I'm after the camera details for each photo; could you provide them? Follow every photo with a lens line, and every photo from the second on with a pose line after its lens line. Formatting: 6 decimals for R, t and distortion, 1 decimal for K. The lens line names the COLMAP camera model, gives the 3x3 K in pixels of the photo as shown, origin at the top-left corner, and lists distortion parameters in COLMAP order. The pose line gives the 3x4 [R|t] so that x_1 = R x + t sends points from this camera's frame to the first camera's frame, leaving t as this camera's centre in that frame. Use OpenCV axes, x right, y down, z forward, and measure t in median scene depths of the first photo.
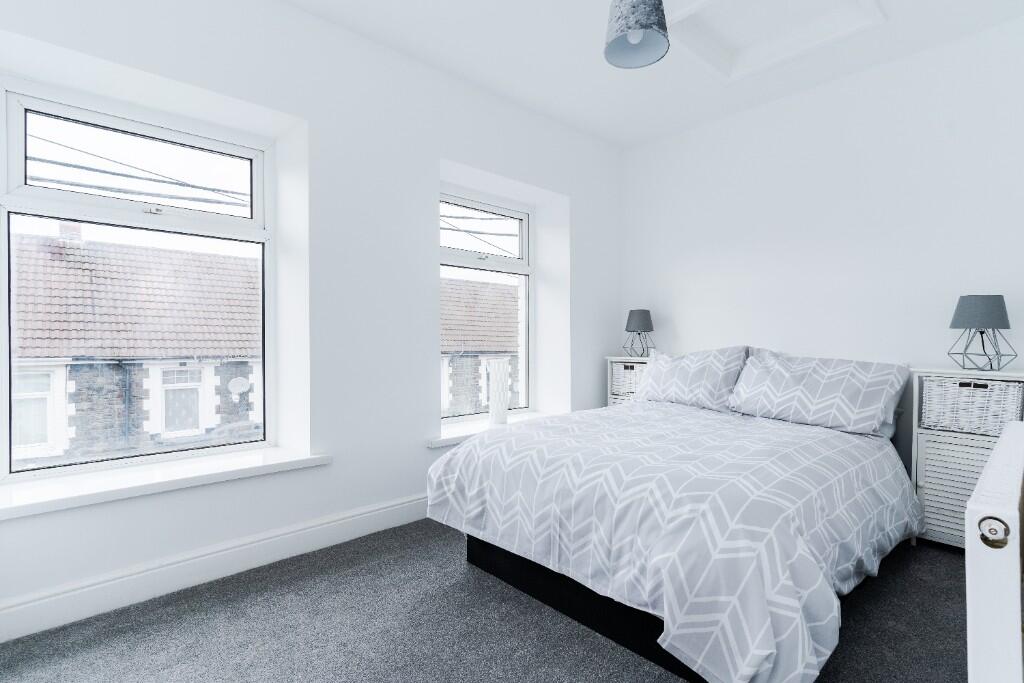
lens RADIAL K [[497.7, 0, 505.4], [0, 497.7, 342.8], [0, 0, 1]] dist [0.004394, -0.000862]
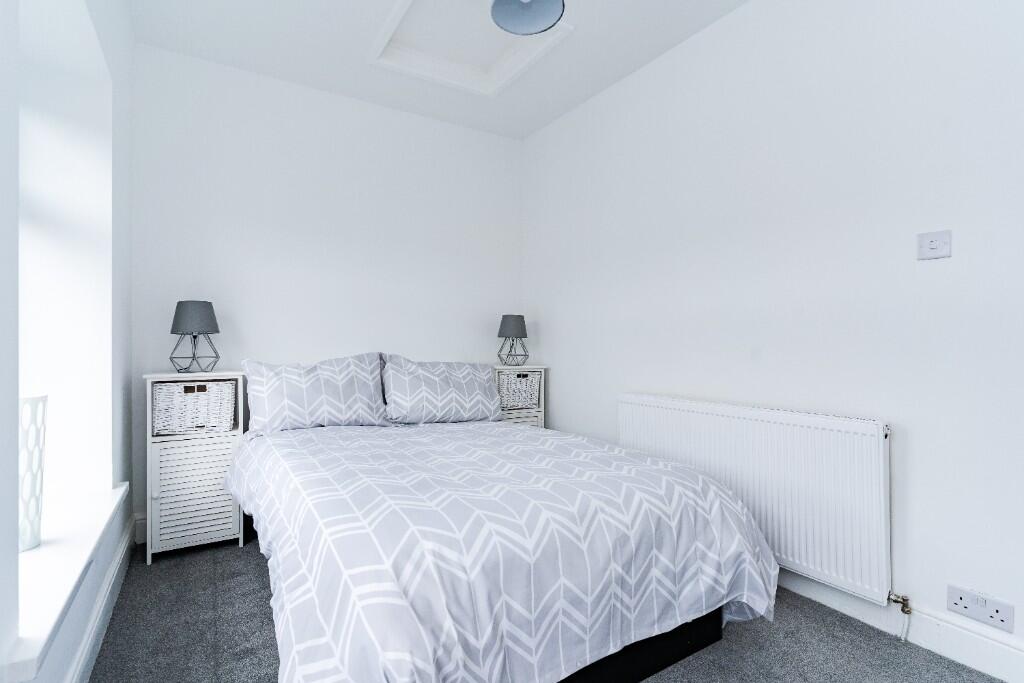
lens RADIAL K [[497.7, 0, 508.9], [0, 497.7, 340.5], [0, 0, 1]] dist [0.004394, -0.000862]
pose [[0.169433, 0.007501, 0.985513, -0.614755], [0.007787, 0.999930, -0.008949, -0.008116], [-0.985511, 0.009190, 0.169363, 0.931970]]
